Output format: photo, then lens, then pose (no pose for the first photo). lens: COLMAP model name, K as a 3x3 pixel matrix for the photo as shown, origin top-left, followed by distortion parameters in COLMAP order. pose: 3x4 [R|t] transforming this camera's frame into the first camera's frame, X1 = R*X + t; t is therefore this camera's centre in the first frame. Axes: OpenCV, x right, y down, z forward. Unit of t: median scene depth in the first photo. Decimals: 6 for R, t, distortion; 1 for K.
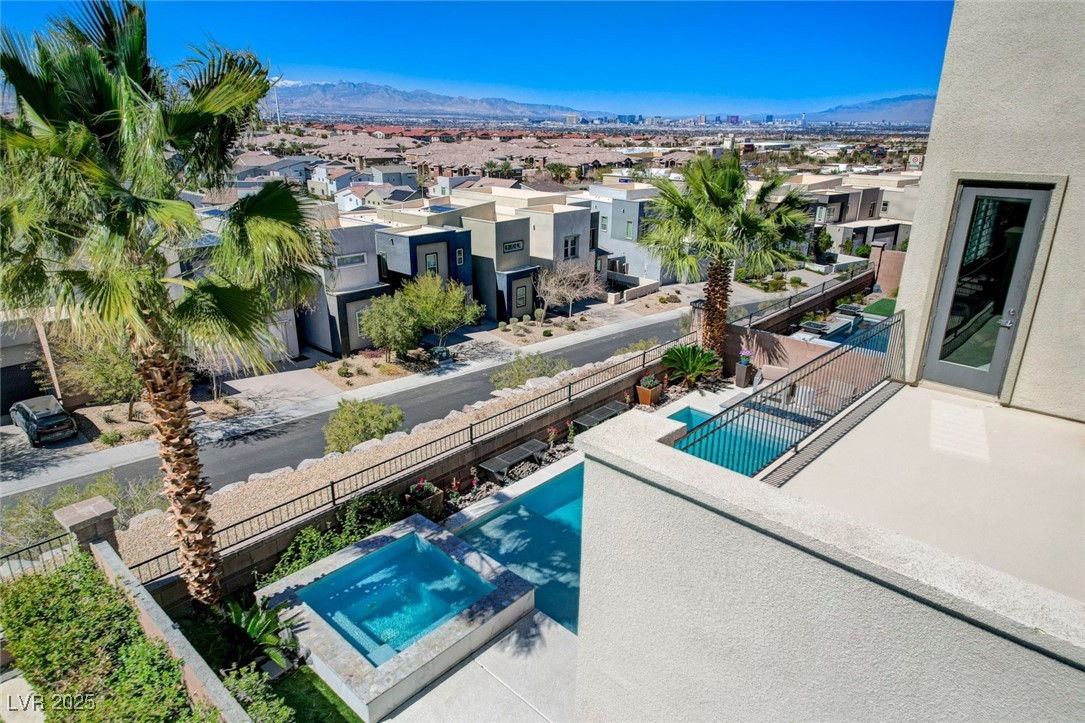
lens RADIAL K [[673.3, 0, 543.8], [0, 673.3, 366.3], [0, 0, 1]] dist [0.084342, -0.080913]
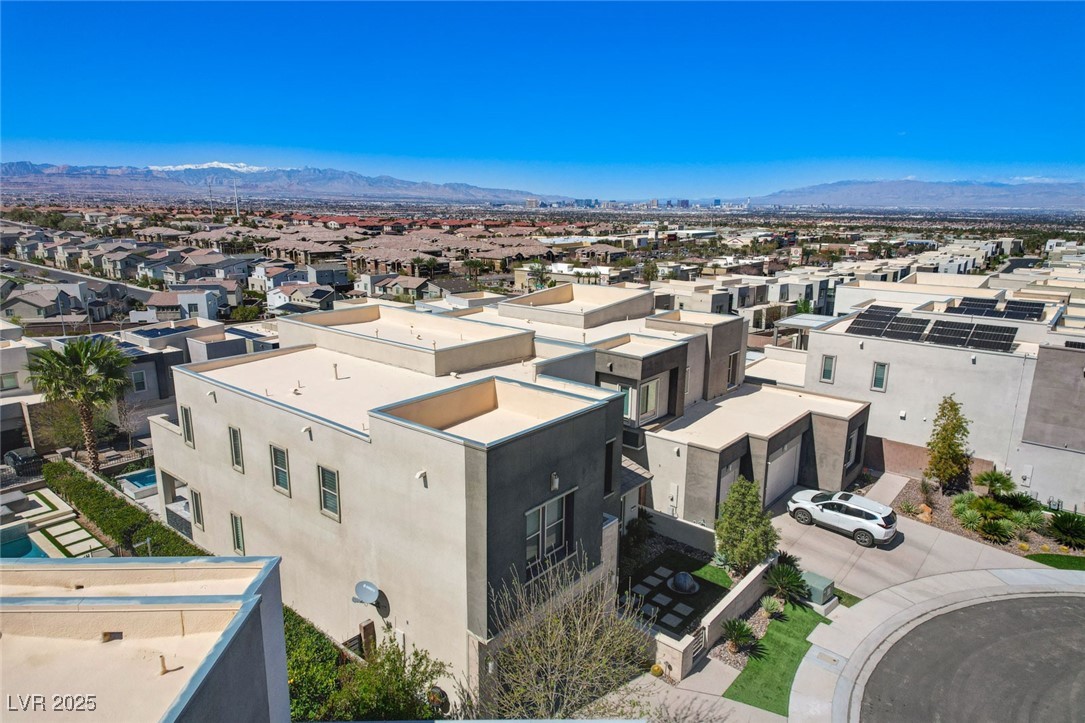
lens RADIAL K [[668.9, 0, 543.6], [0, 668.9, 369.4], [0, 0, 1]] dist [0.085418, -0.065320]
pose [[0.998438, -0.014728, 0.053898, 0.110400], [0.020328, 0.994278, -0.104871, 0.012792], [-0.052045, 0.105803, 0.993024, -0.182958]]
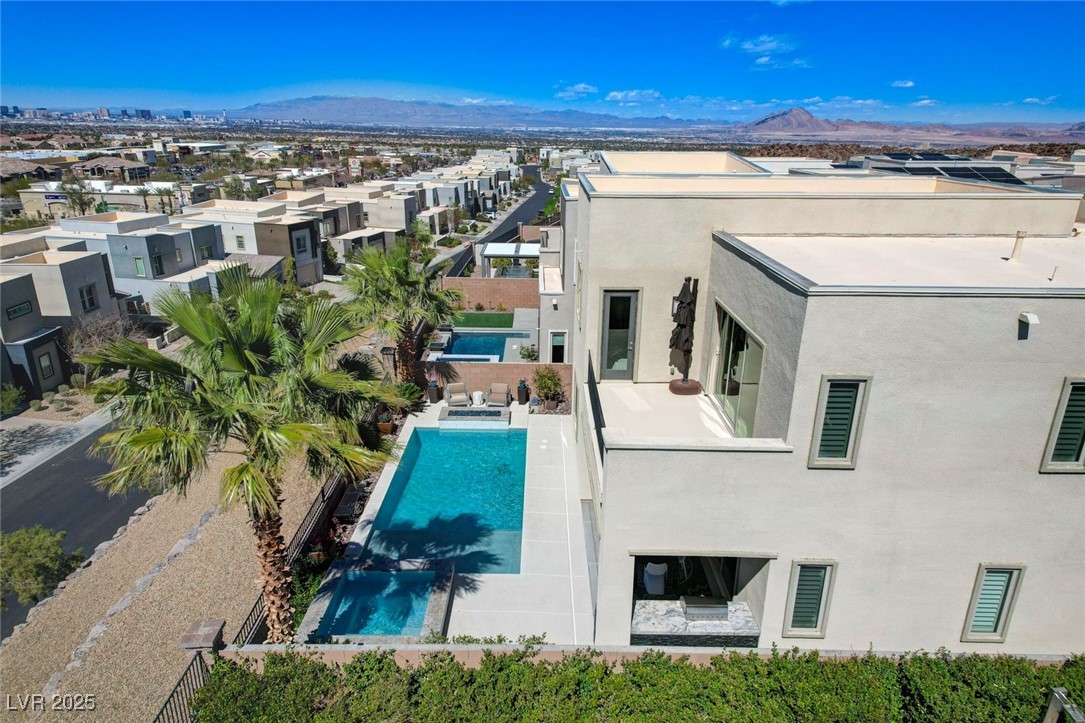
lens RADIAL K [[664.4, 0, 545.0], [0, 664.4, 367.9], [0, 0, 1]] dist [0.089113, -0.065186]
pose [[0.725745, -0.234006, 0.646943, -0.053722], [0.228424, 0.968989, 0.094246, -0.014974], [-0.648935, 0.079379, 0.756692, -0.026559]]
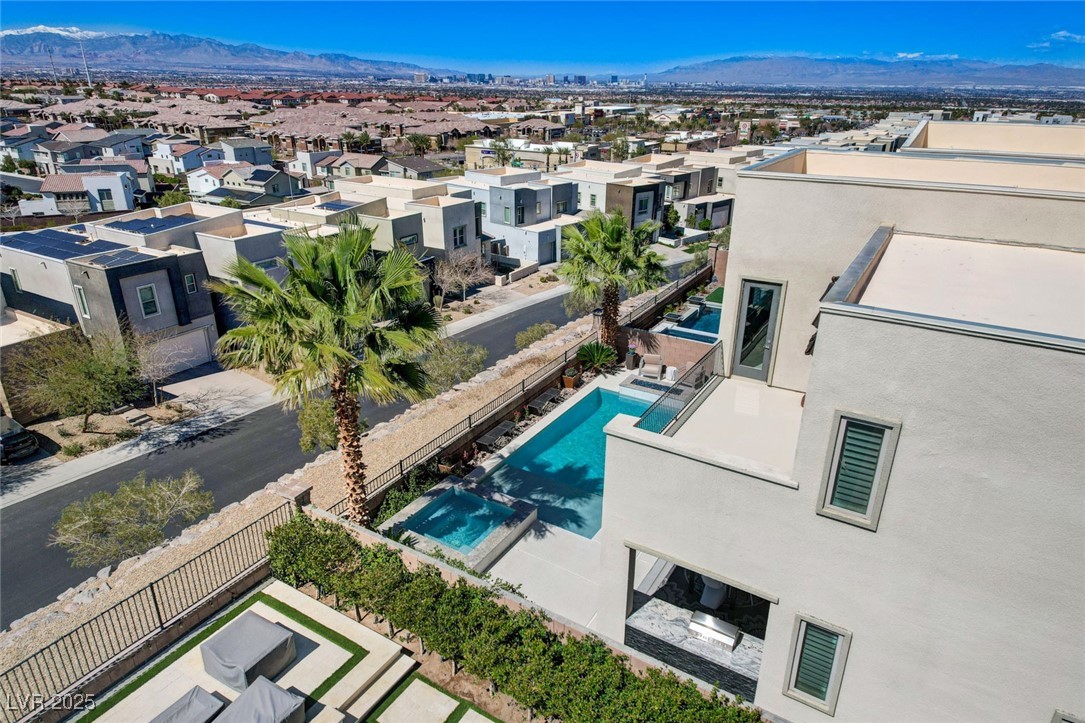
lens RADIAL K [[668.3, 0, 546.4], [0, 668.3, 368.5], [0, 0, 1]] dist [0.074842, -0.056417]
pose [[0.978284, -0.079865, 0.191263, -0.020182], [0.068808, 0.995589, 0.063781, -0.009525], [-0.195513, -0.049235, 0.979464, -0.046974]]
